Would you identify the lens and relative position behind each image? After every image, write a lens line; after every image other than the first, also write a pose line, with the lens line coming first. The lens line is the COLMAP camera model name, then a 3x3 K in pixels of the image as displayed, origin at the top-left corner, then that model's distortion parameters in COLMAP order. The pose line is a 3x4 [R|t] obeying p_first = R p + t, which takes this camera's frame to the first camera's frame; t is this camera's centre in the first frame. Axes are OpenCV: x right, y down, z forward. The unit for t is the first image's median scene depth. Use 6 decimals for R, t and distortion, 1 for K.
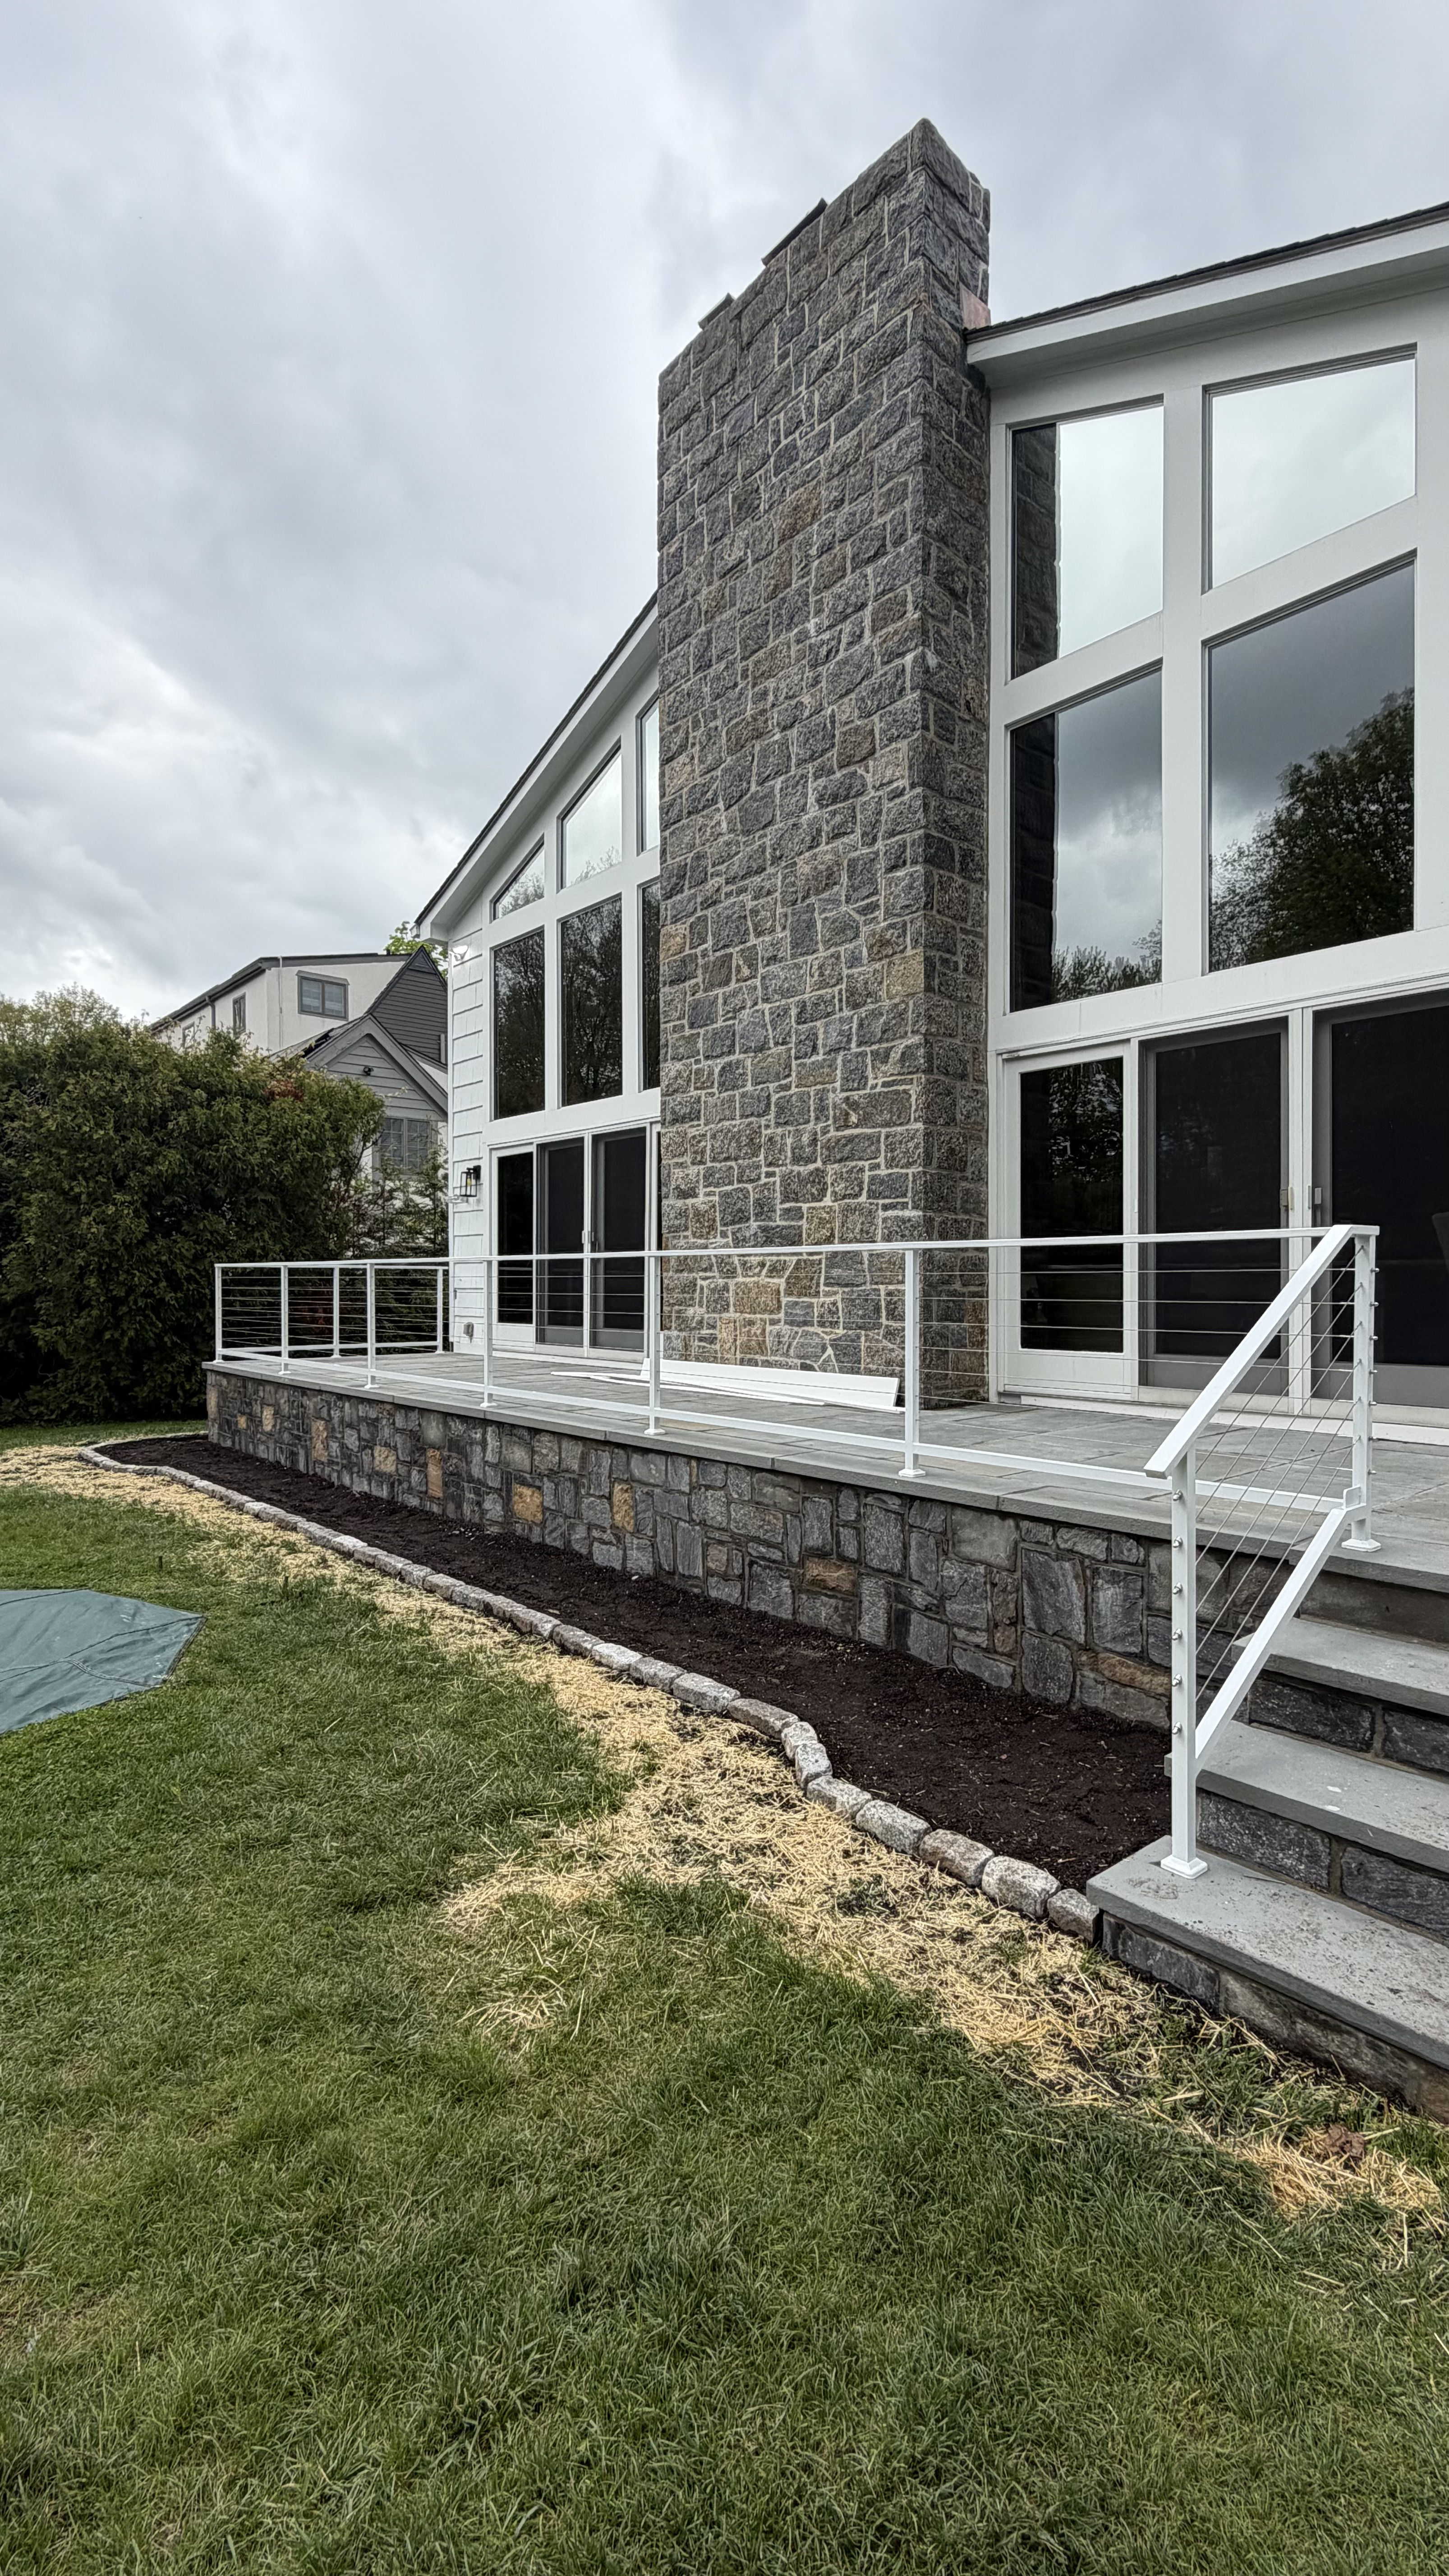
lens RADIAL K [[1159.8, 0, 724.5], [0, 1159.8, 1288.0], [0, 0, 1]] dist [-0.001329, -0.000107]
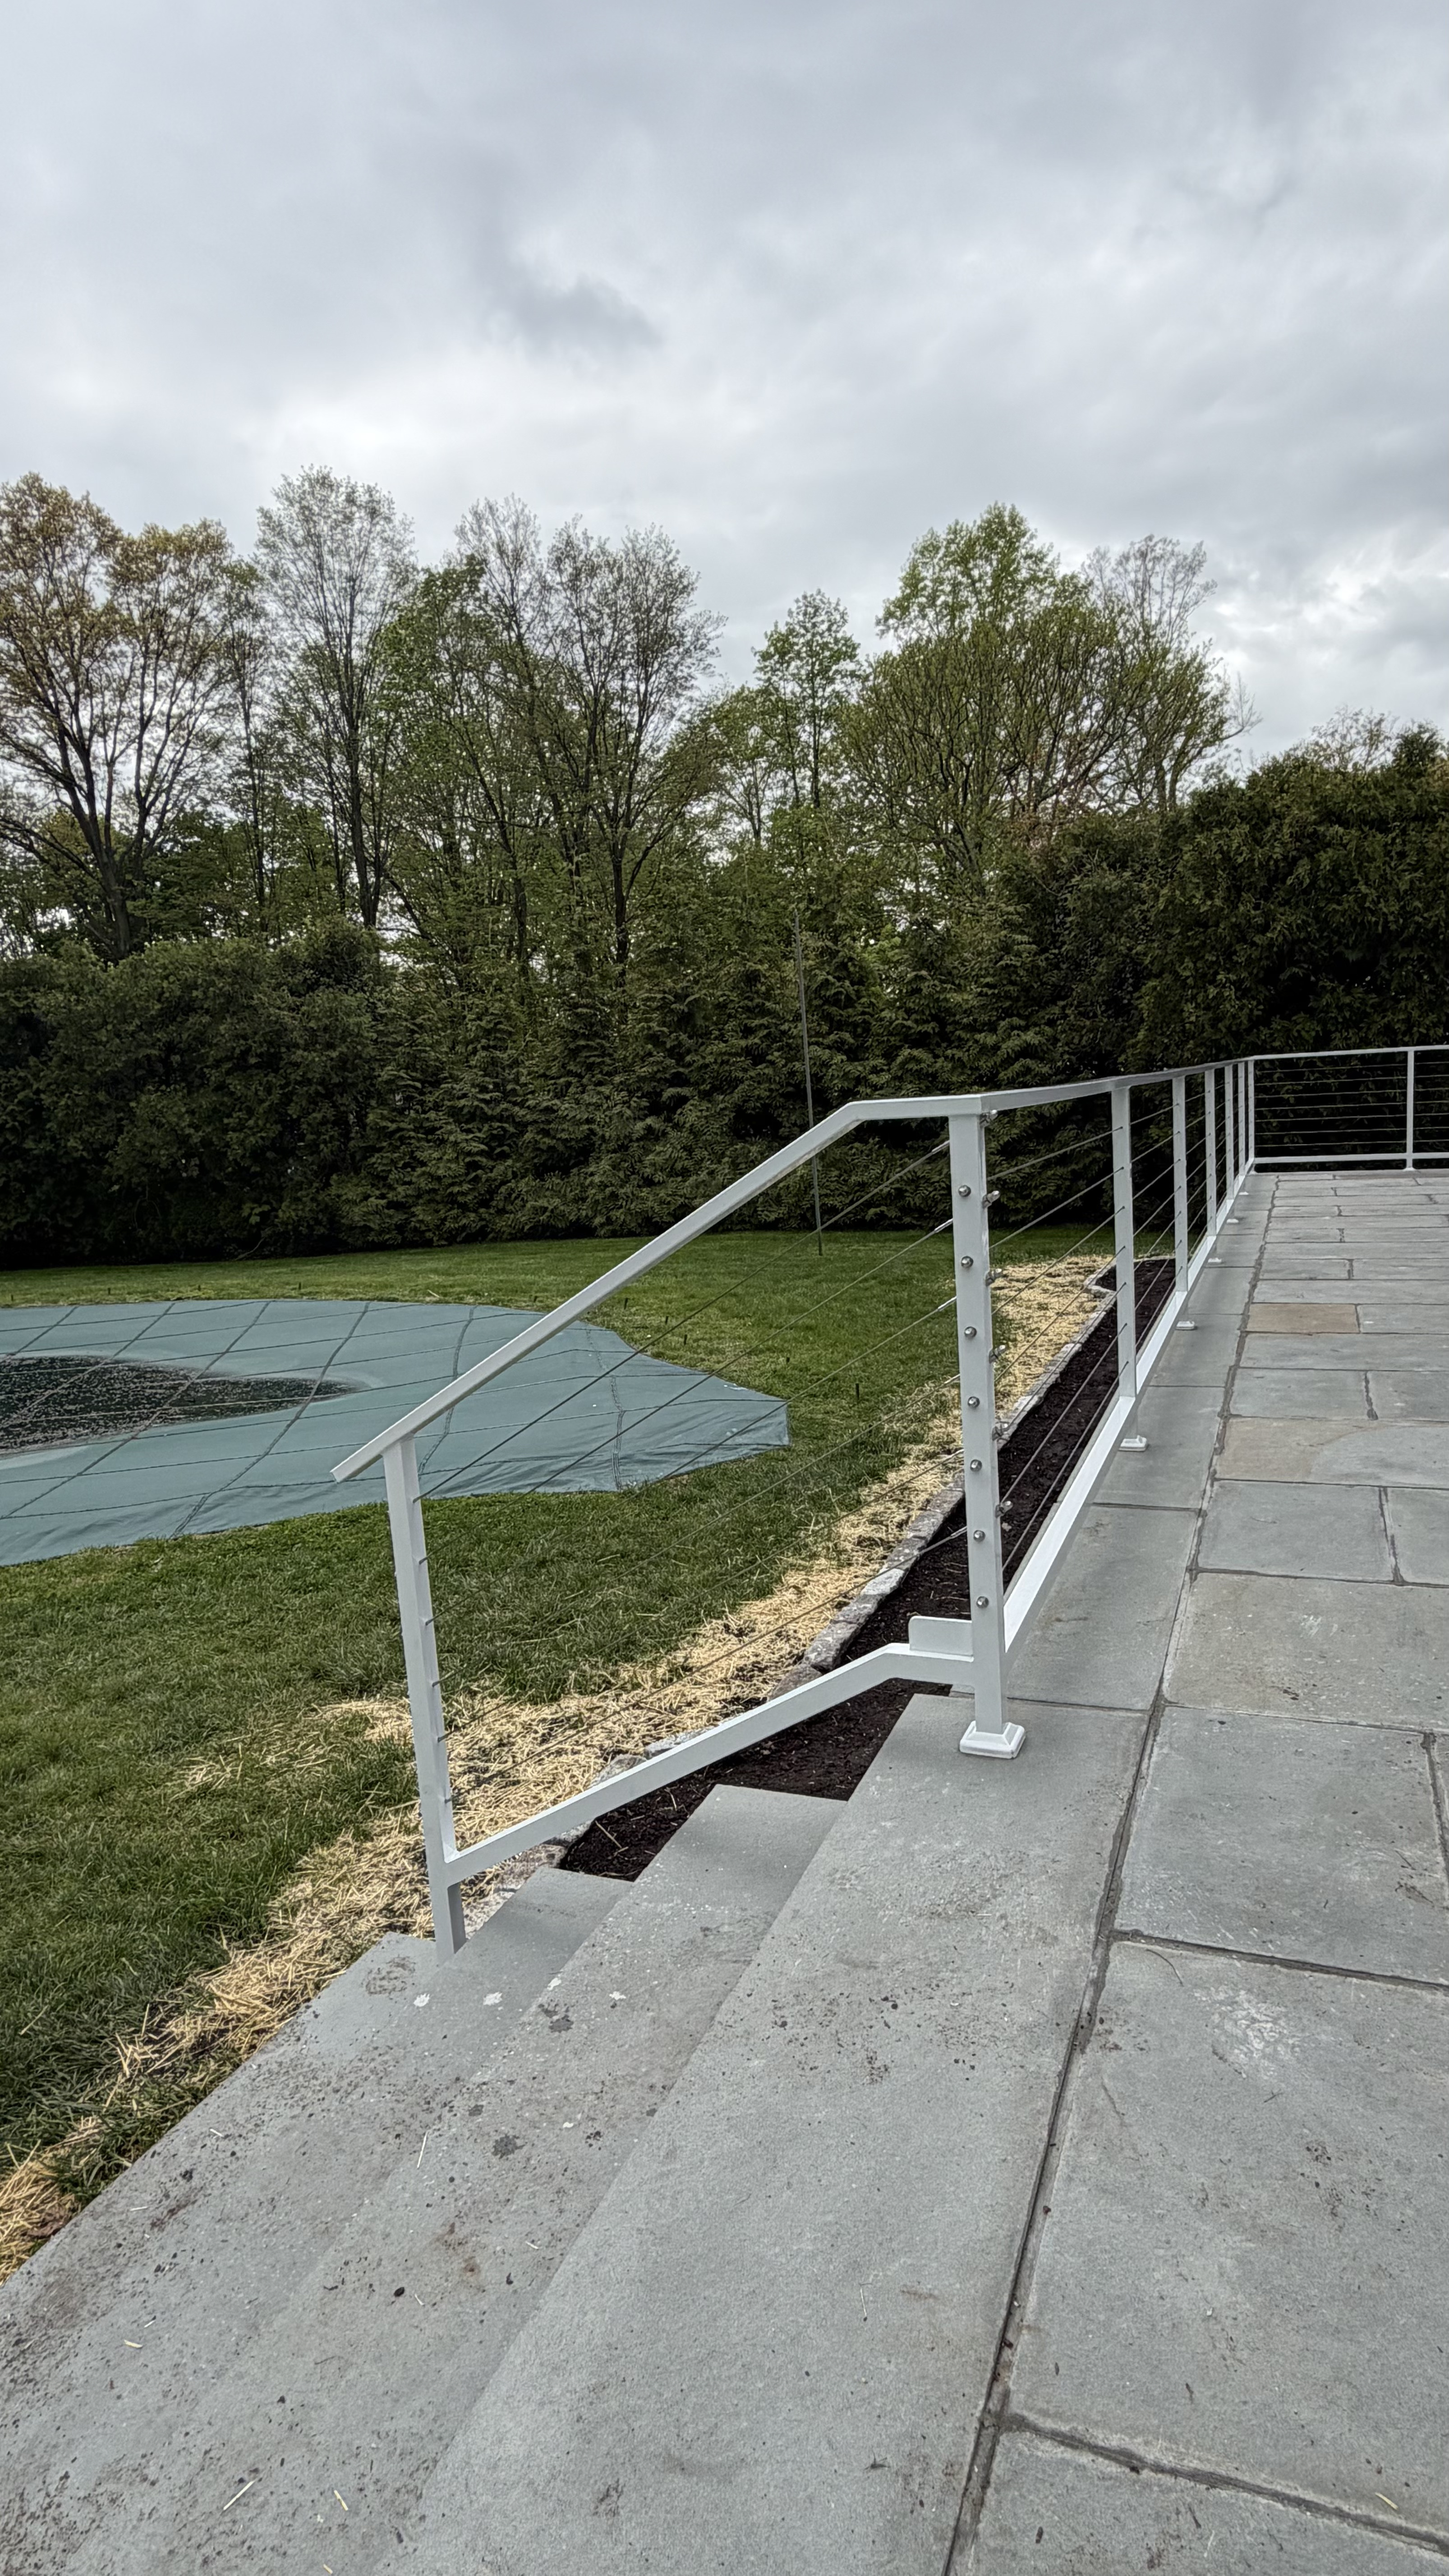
lens RADIAL K [[1421.7, 0, 724.5], [0, 1421.7, 1288.0], [0, 0, 1]] dist [-0.022071, 0.000092]
pose [[0.452205, 0.100735, -0.886207, 0.629863], [0.051228, 0.989028, 0.138562, -0.032958], [0.890442, -0.108057, 0.442082, 0.408515]]
